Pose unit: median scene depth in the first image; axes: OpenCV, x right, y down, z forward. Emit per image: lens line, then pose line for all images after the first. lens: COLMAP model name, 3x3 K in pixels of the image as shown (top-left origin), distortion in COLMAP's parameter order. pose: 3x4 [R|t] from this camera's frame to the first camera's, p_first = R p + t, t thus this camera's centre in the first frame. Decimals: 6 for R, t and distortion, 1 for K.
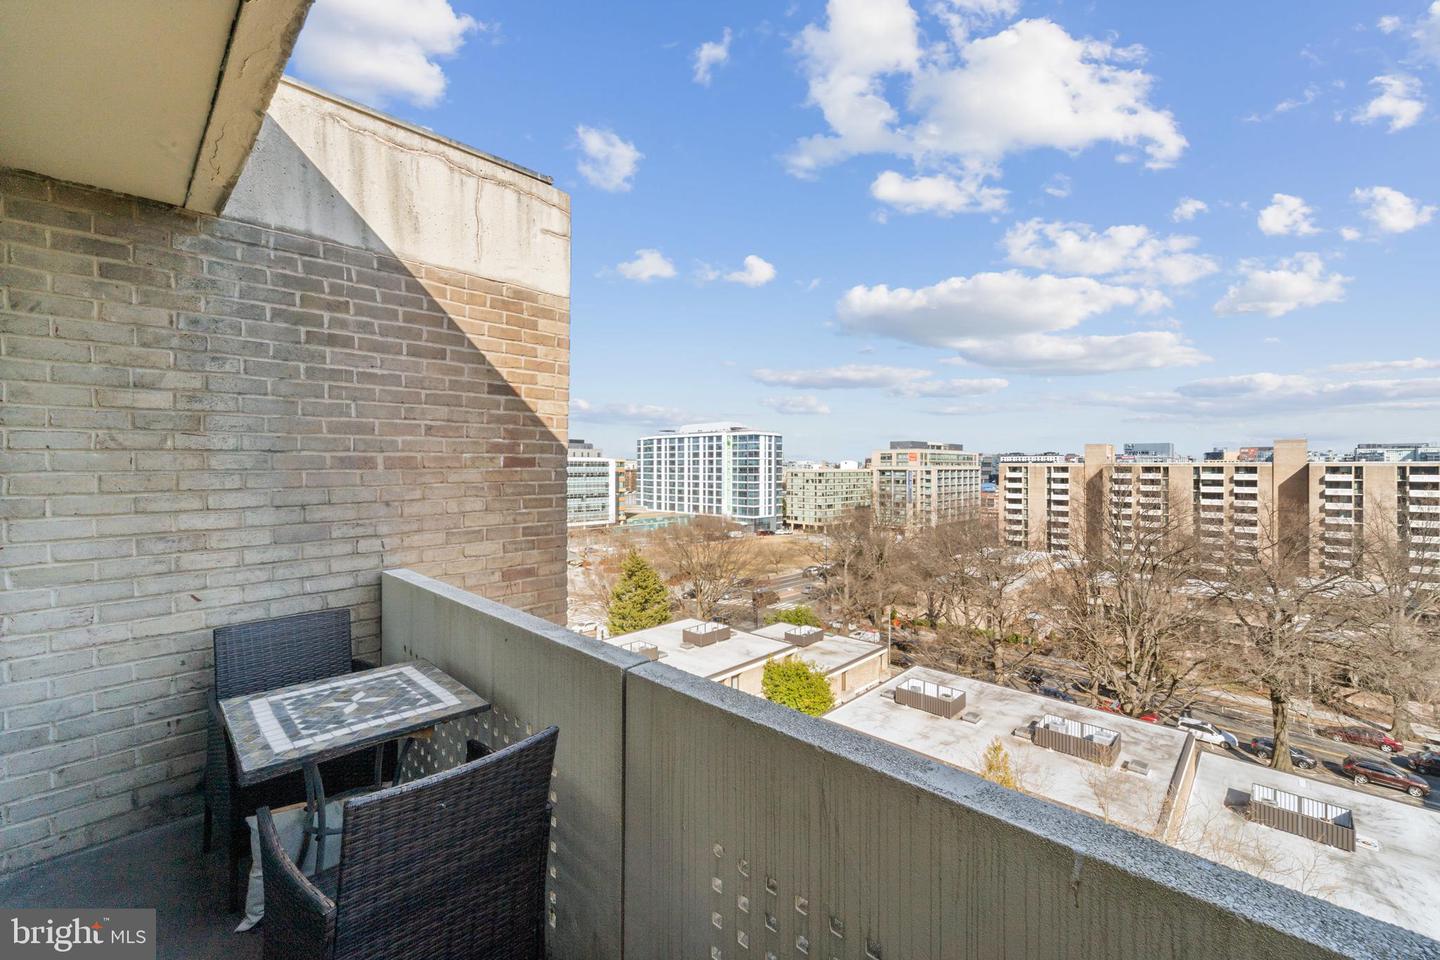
lens RADIAL K [[587.3, 0, 720.6], [0, 587.3, 478.6], [0, 0, 1]] dist [-0.003618, -0.000243]
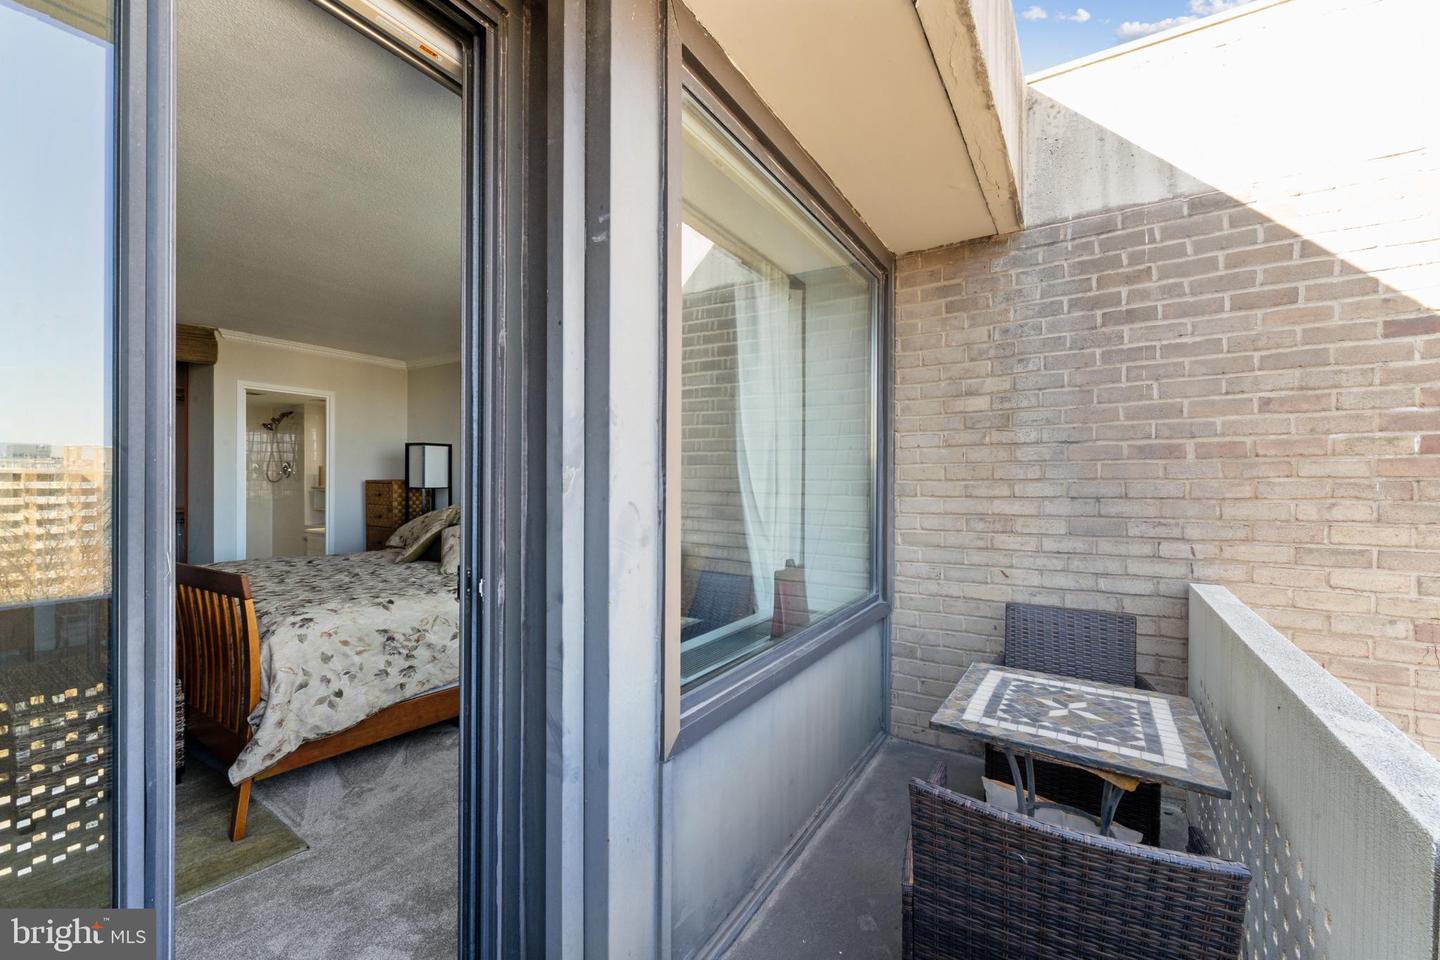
lens RADIAL K [[587.3, 0, 730.8], [0, 587.3, 489.5], [0, 0, 1]] dist [-0.003618, -0.000243]
pose [[0.195149, 0.016500, -0.980635, 0.112074], [-0.021500, 0.999690, 0.012542, 0.034373], [0.980538, 0.018637, 0.195443, 0.236324]]
